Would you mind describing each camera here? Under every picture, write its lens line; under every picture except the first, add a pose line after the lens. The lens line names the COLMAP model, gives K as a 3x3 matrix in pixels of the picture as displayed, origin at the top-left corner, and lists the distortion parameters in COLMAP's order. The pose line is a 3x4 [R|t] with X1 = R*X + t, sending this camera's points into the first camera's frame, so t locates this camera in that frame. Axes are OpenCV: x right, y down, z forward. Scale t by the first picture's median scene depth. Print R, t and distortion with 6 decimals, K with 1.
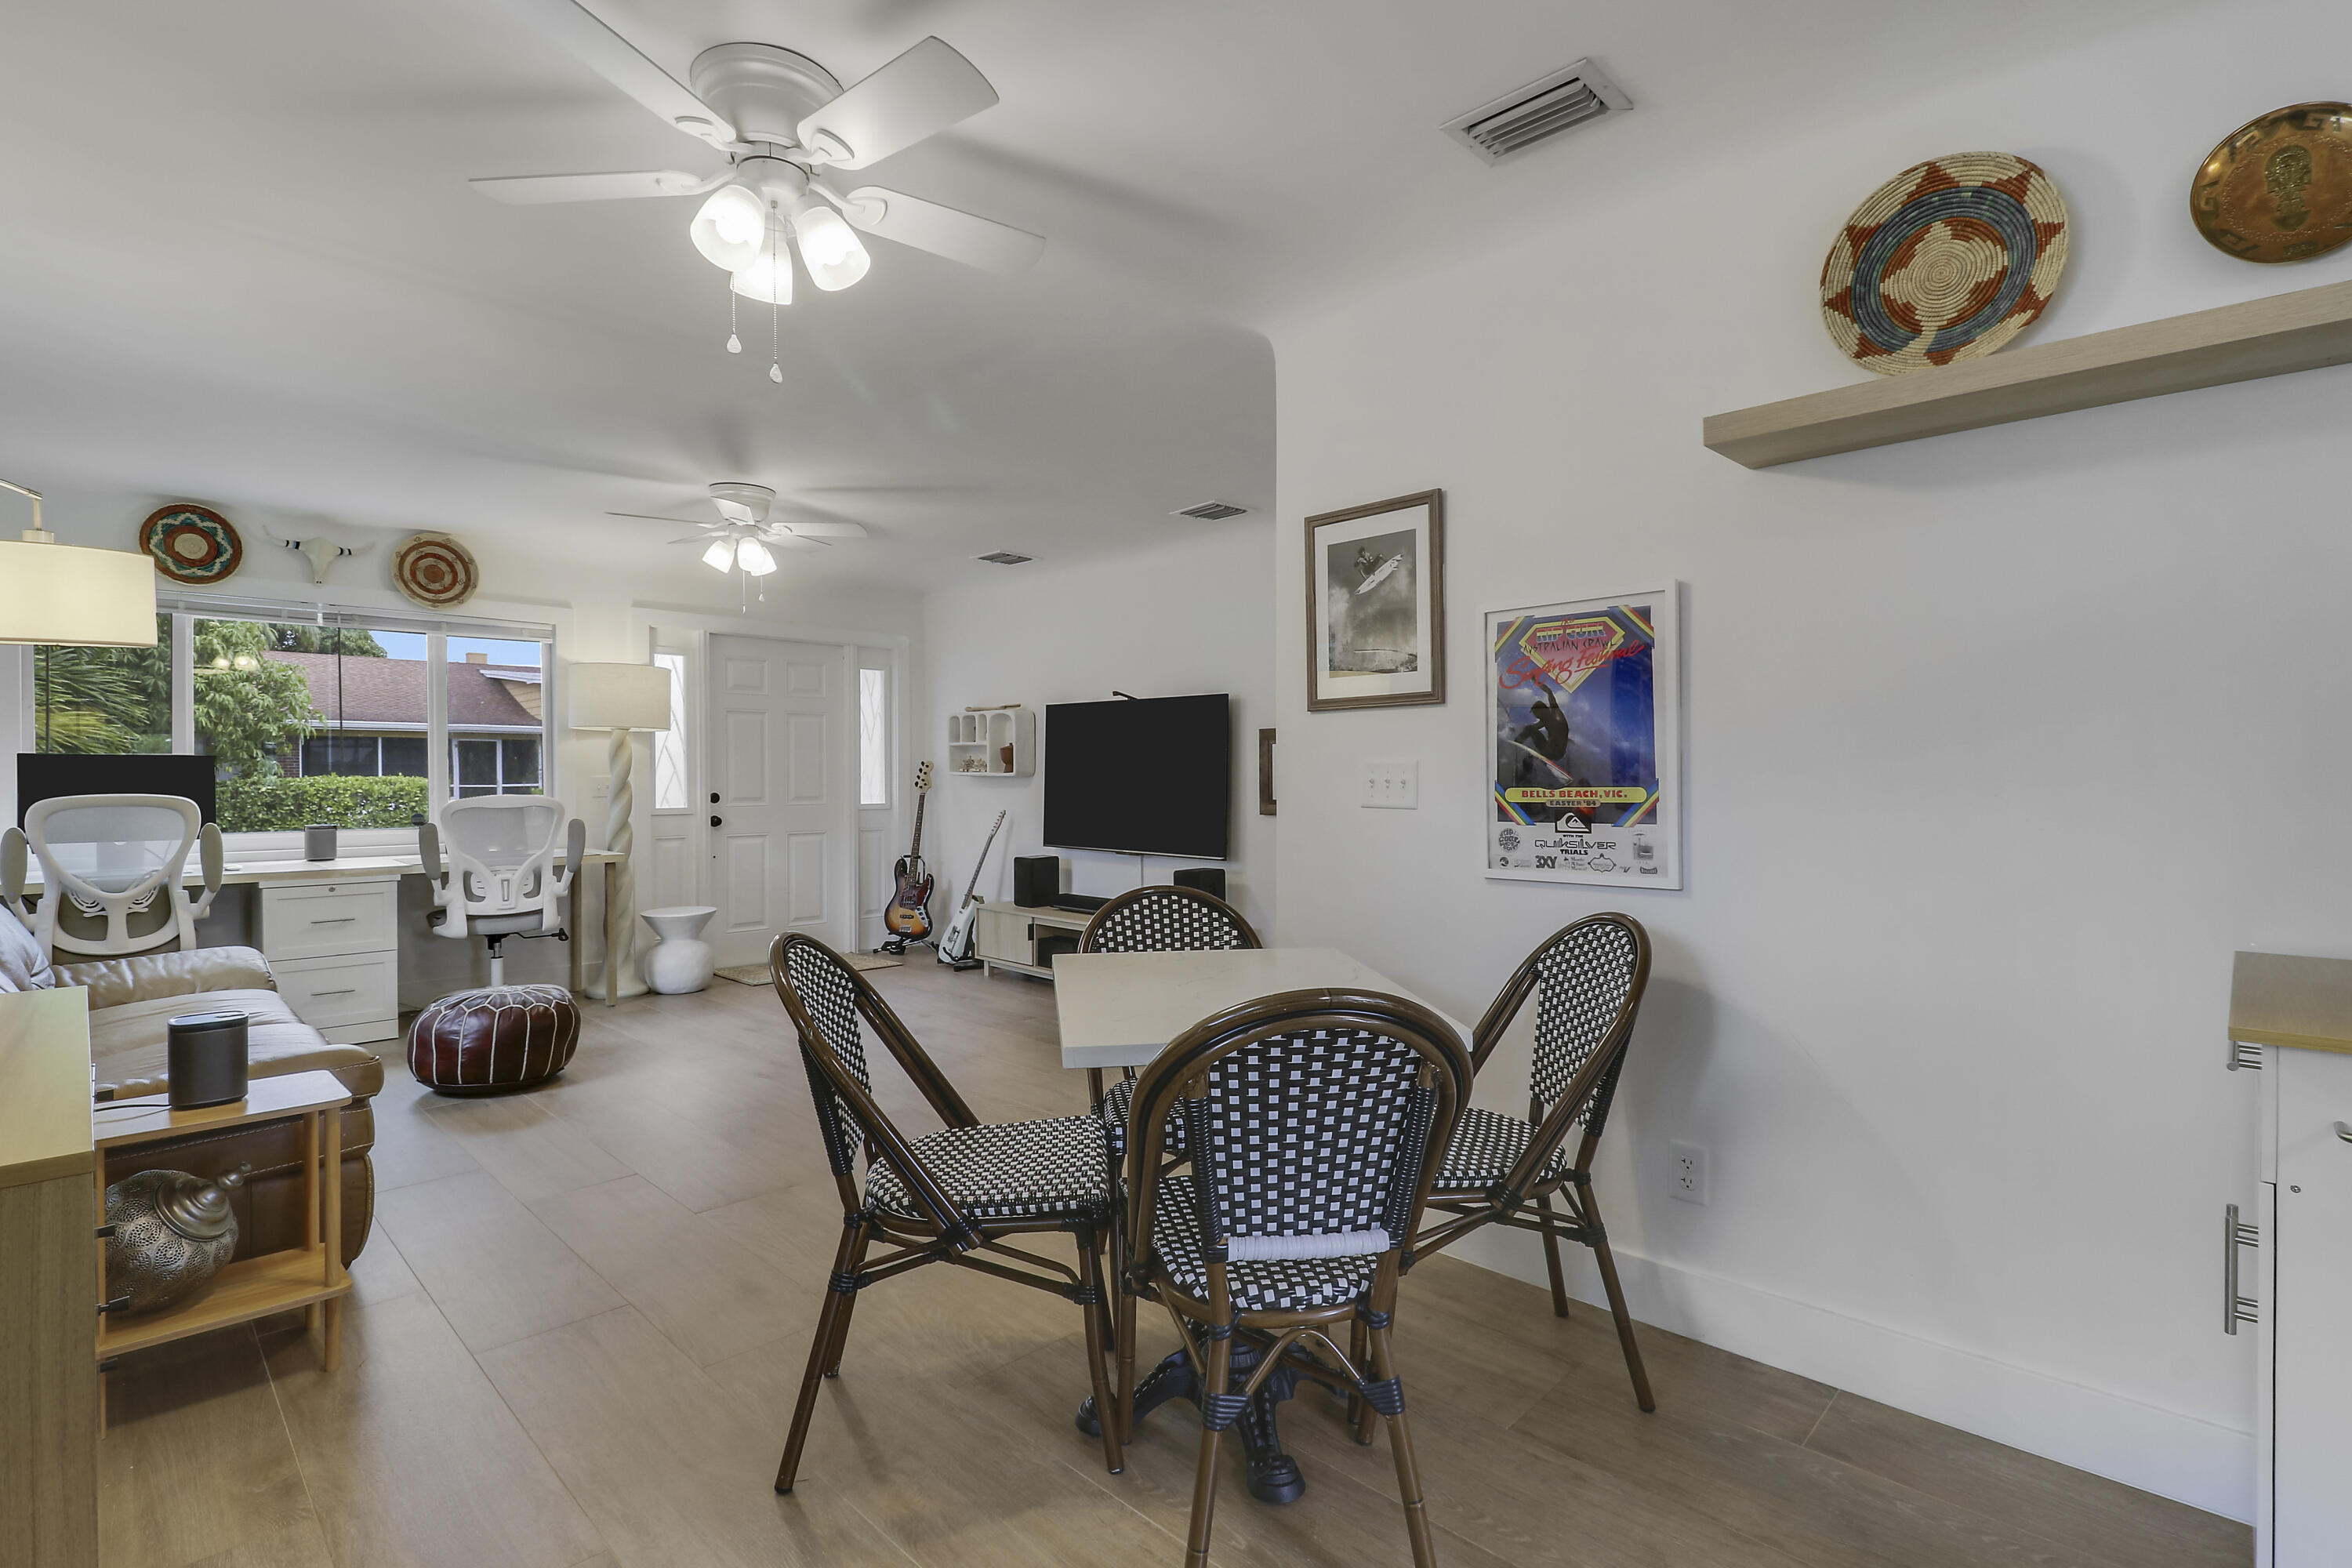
lens RADIAL K [[1117.7, 0, 1214.6], [0, 1117.7, 782.8], [0, 0, 1]] dist [0.018799, -0.021444]
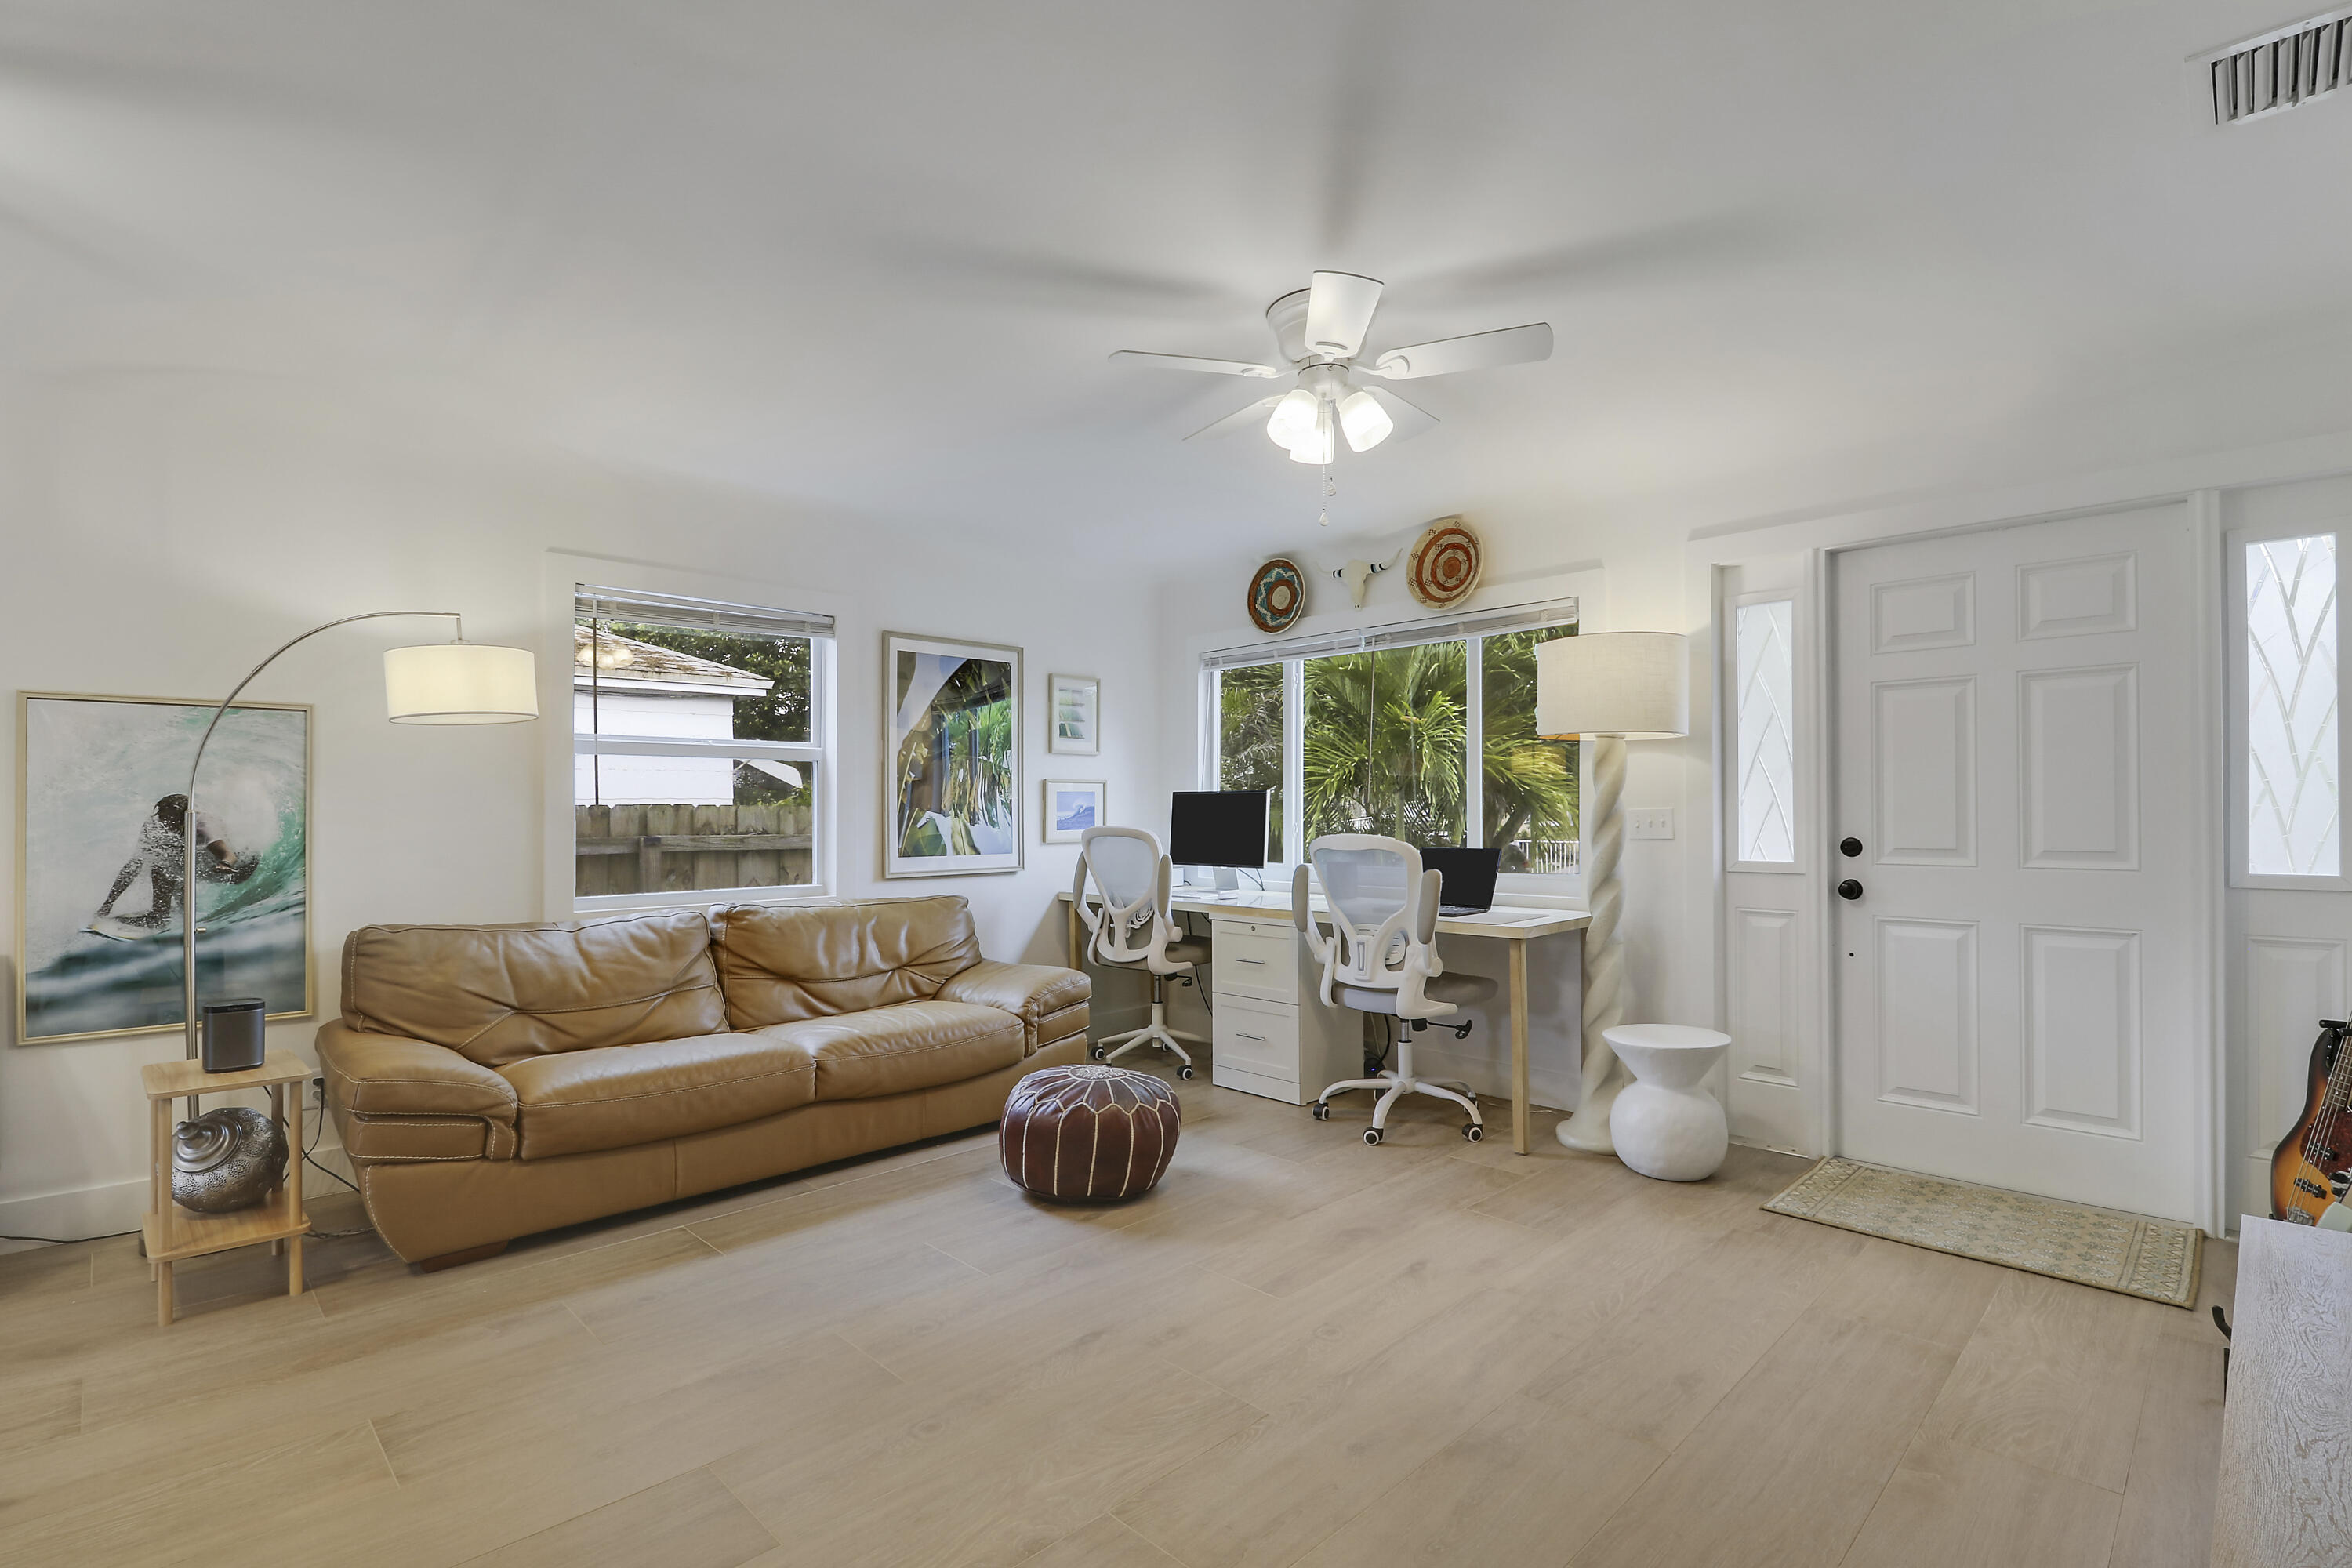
lens RADIAL K [[1072.8, 0, 1168.8], [0, 1072.8, 790.4], [0, 0, 1]] dist [0.003887, -0.015293]
pose [[-0.034767, -0.015710, -0.999272, 0.211462], [-0.003017, 0.999874, -0.015615, -0.012011], [0.999391, 0.002472, -0.034810, 1.568203]]
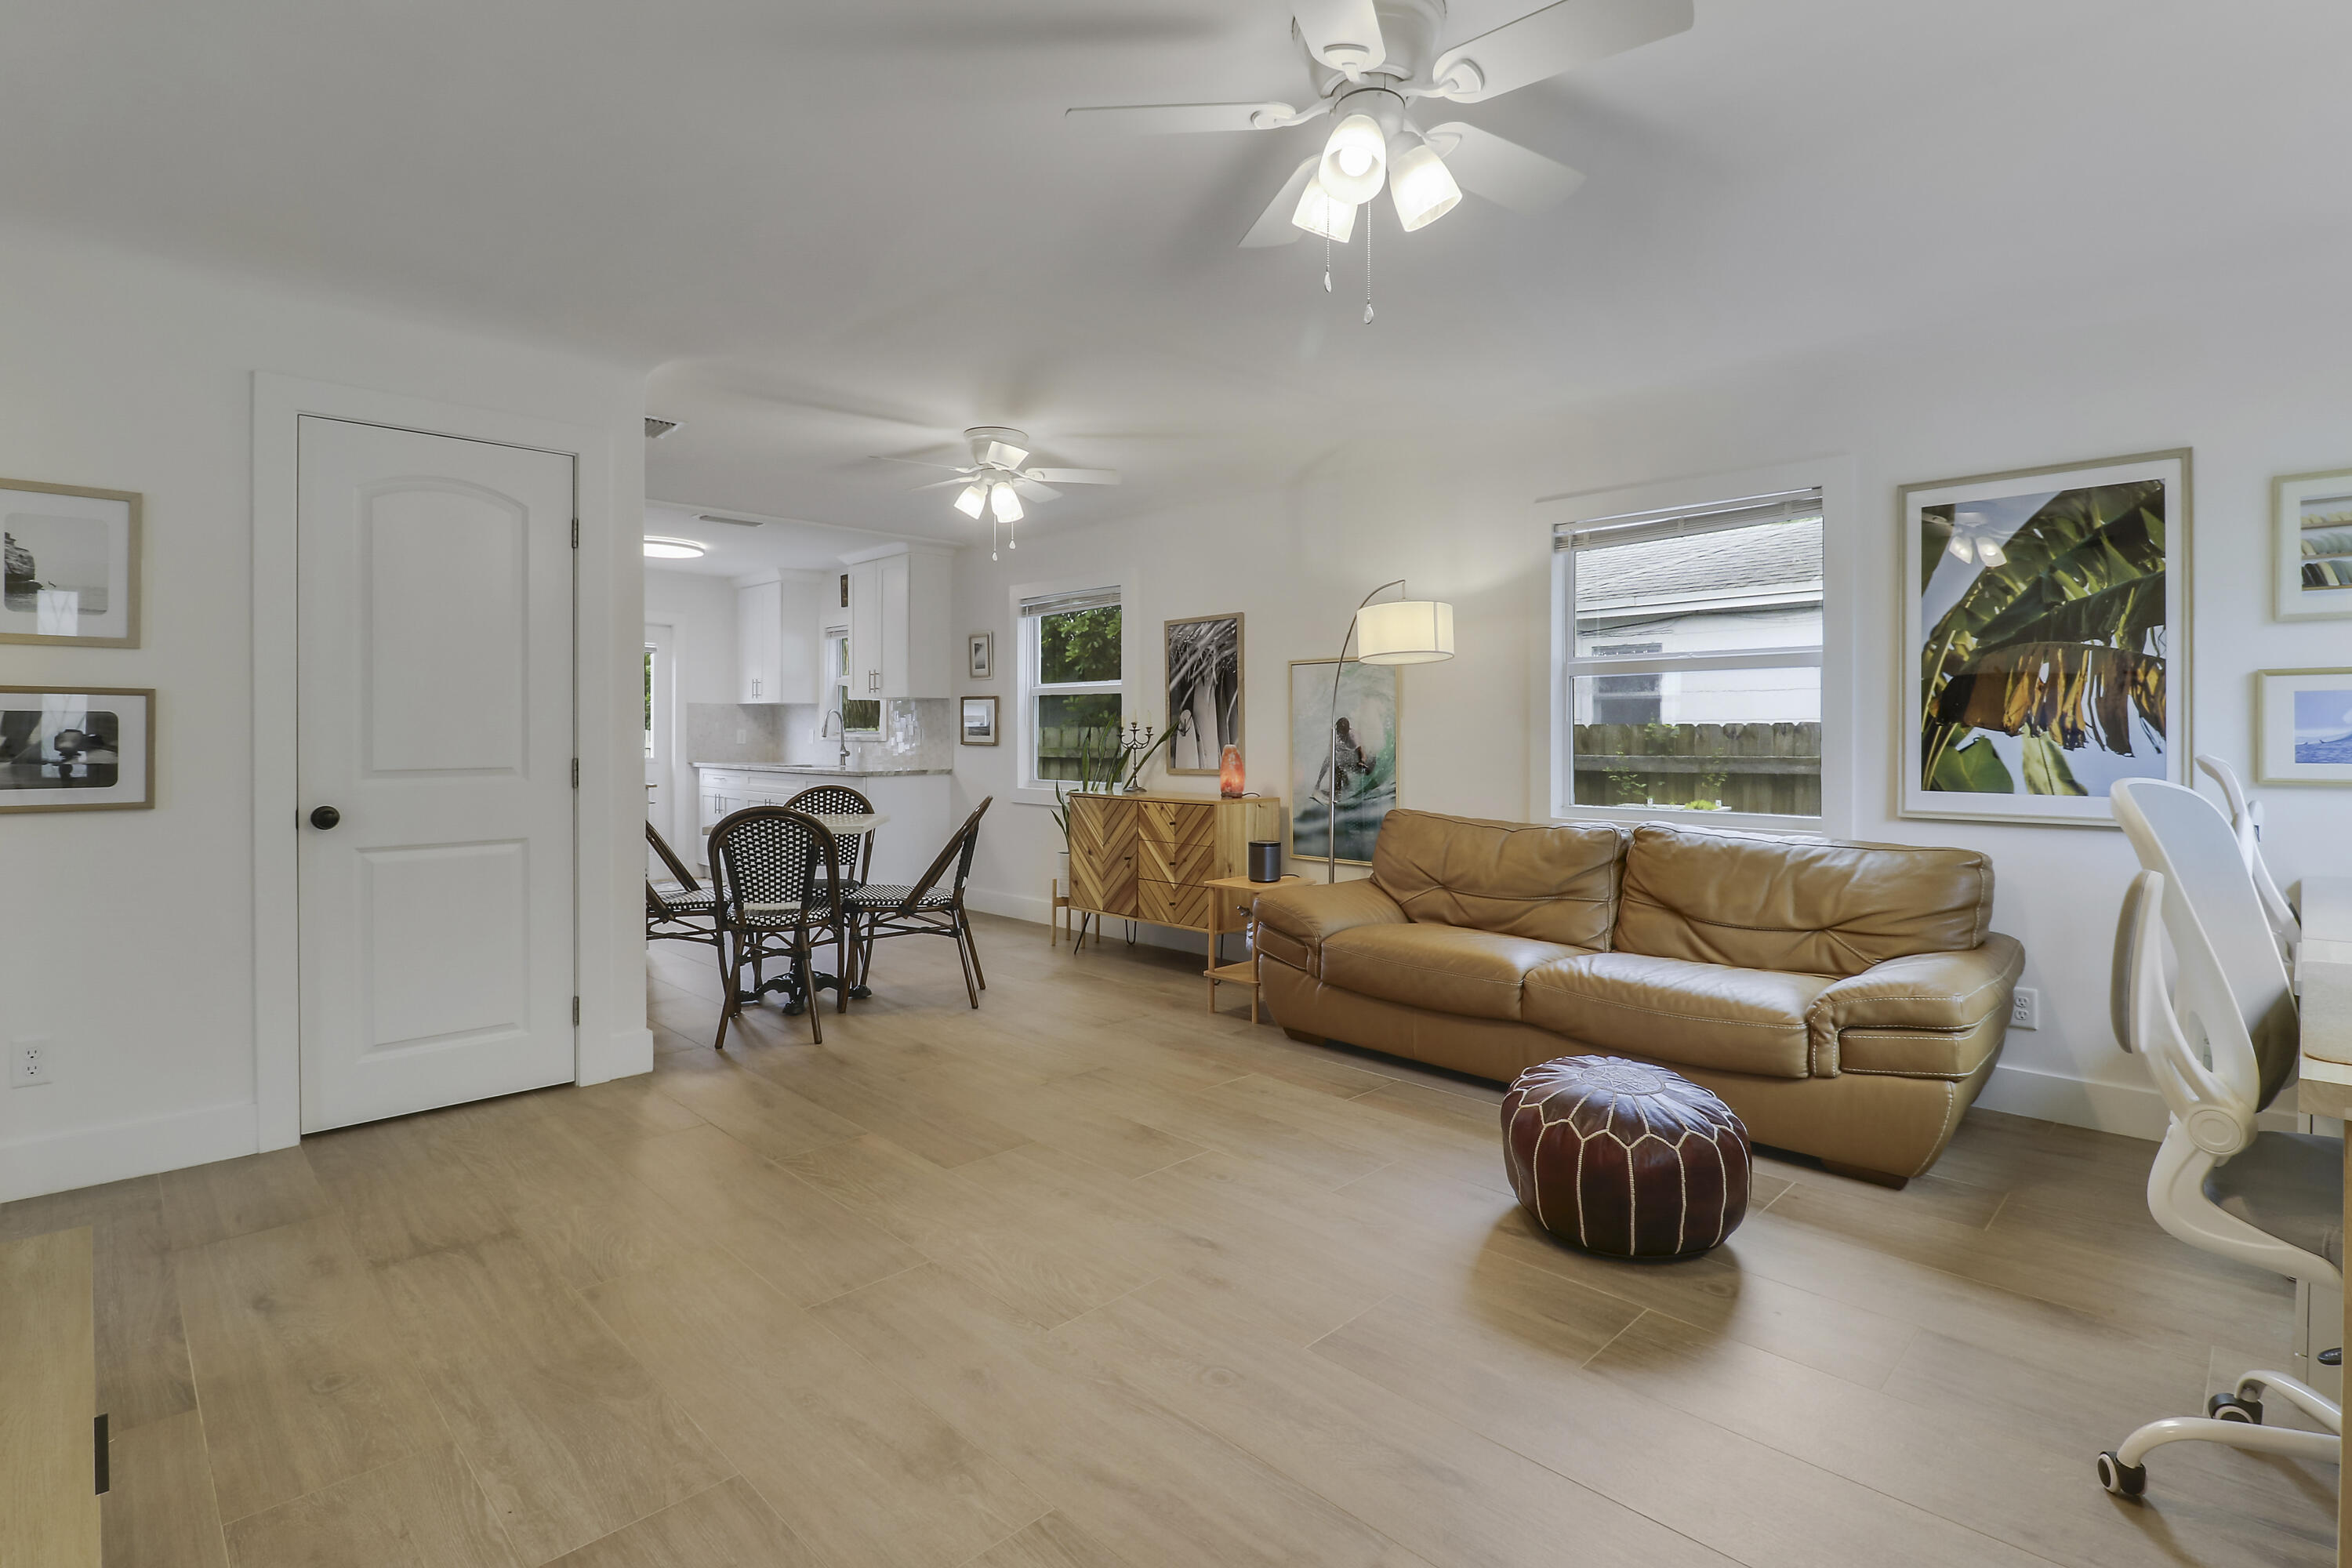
lens RADIAL K [[1139.8, 0, 1233.4], [0, 1139.8, 732.8], [0, 0, 1]] dist [-0.016874, -0.000612]
pose [[-0.999950, 0.003042, 0.009479, -0.645646], [0.003105, 0.999974, 0.006543, -0.009391], [-0.009459, 0.006572, -0.999934, 2.363282]]
